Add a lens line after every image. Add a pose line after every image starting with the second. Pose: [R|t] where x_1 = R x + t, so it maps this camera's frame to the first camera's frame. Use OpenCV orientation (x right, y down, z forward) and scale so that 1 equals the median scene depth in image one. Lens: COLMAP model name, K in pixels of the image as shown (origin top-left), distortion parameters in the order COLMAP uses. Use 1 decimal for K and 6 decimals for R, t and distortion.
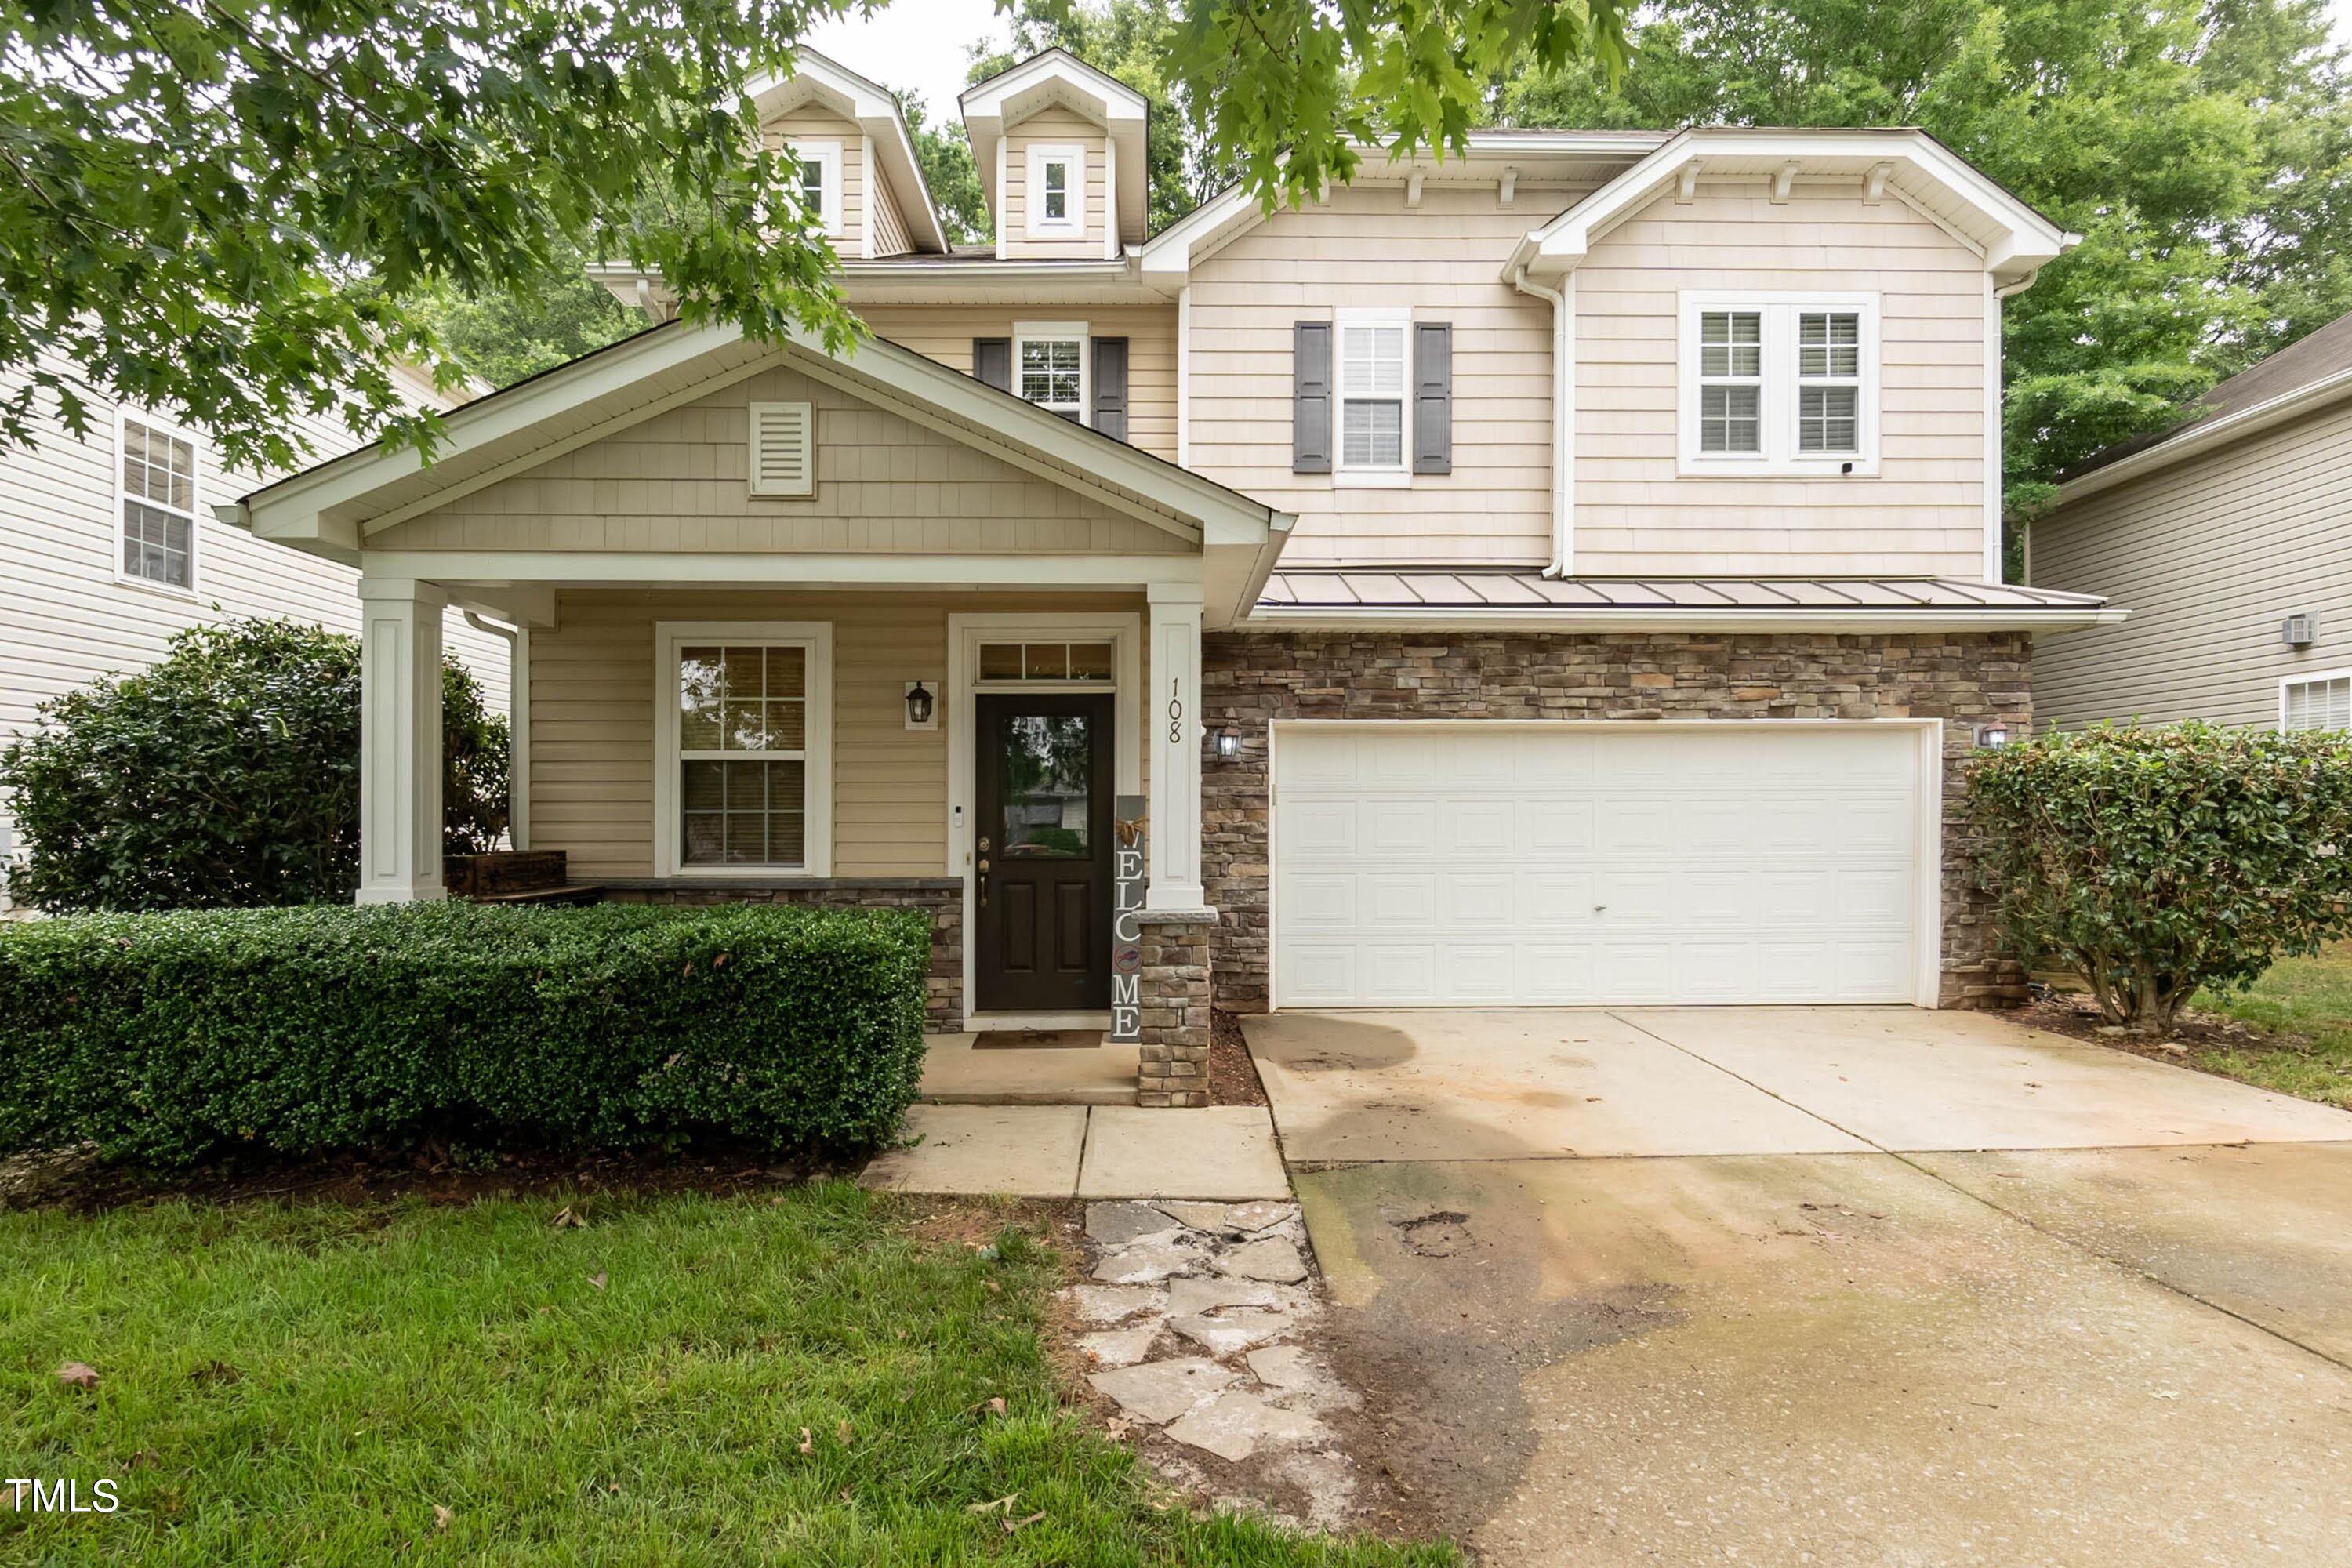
lens RADIAL K [[1017.7, 0, 1176.0], [0, 1017.7, 784.0], [0, 0, 1]] dist [0.012793, -0.000081]
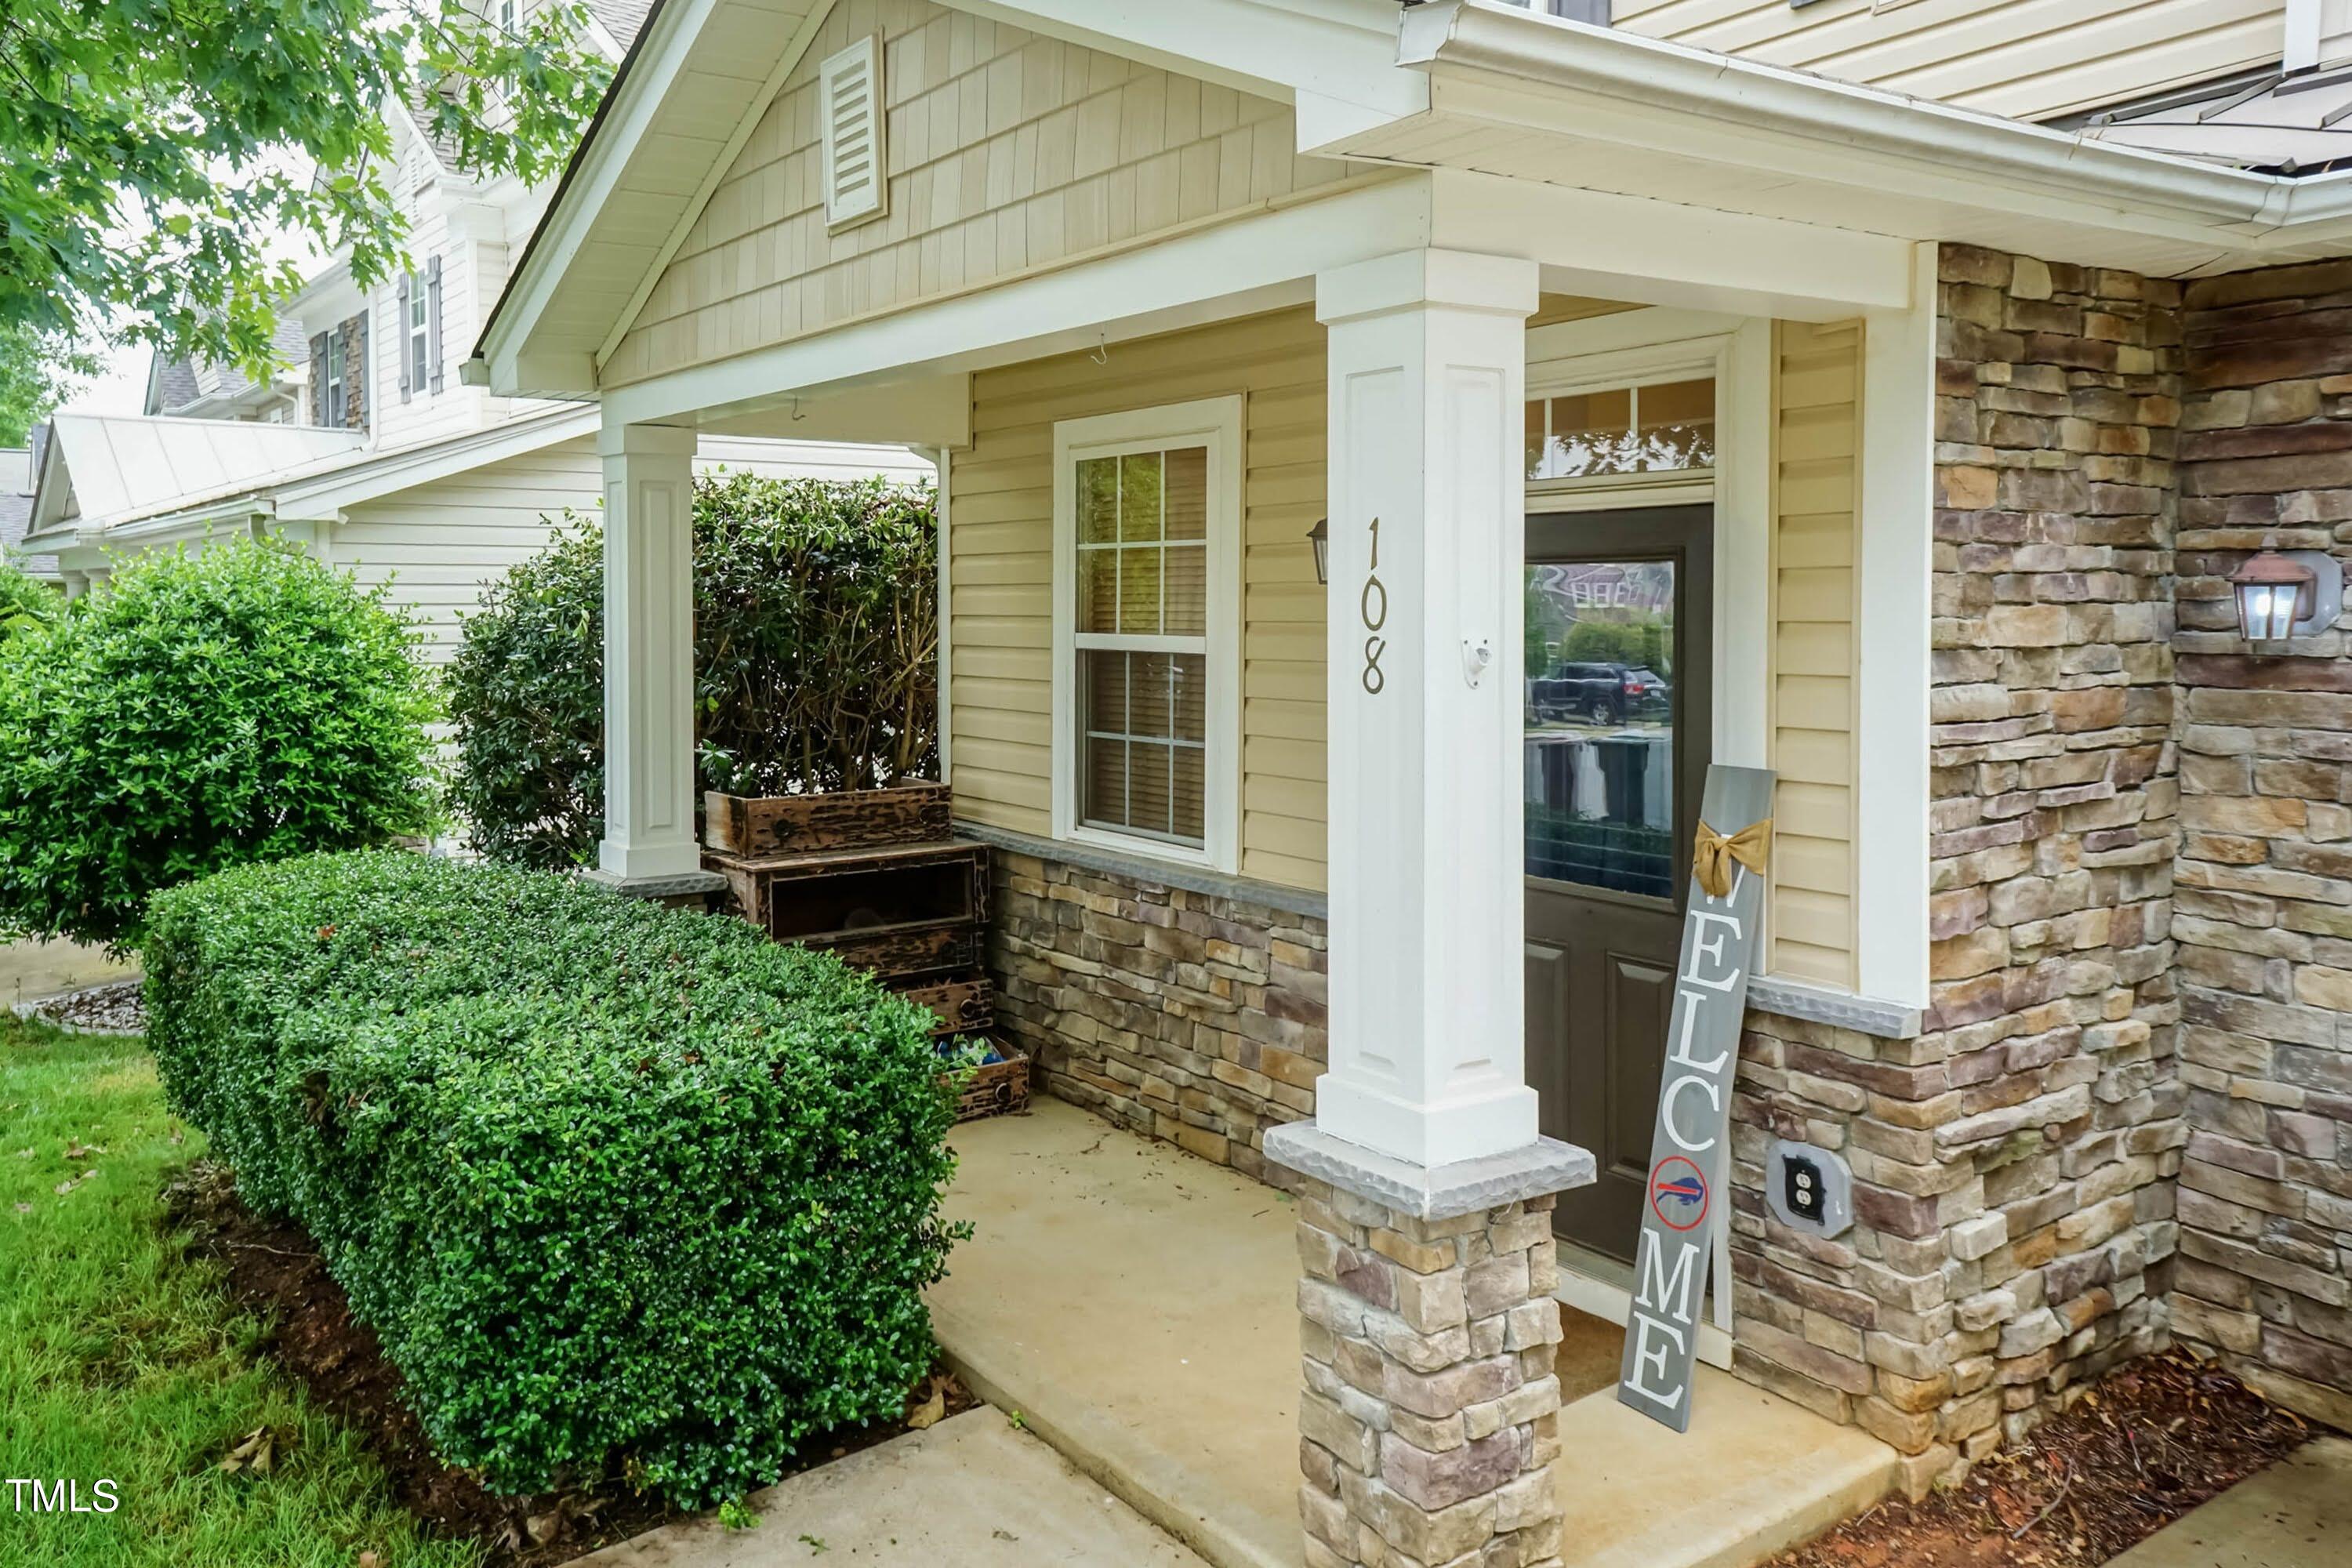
lens RADIAL K [[1693.7, 0, 1183.4], [0, 1693.7, 594.3], [0, 0, 1]] dist [0.055418, 0.002977]
pose [[0.586888, 0.000394, -0.809668, 0.363470], [0.016974, 0.999774, 0.012791, -0.067523], [0.809490, -0.021250, 0.586748, 0.465301]]
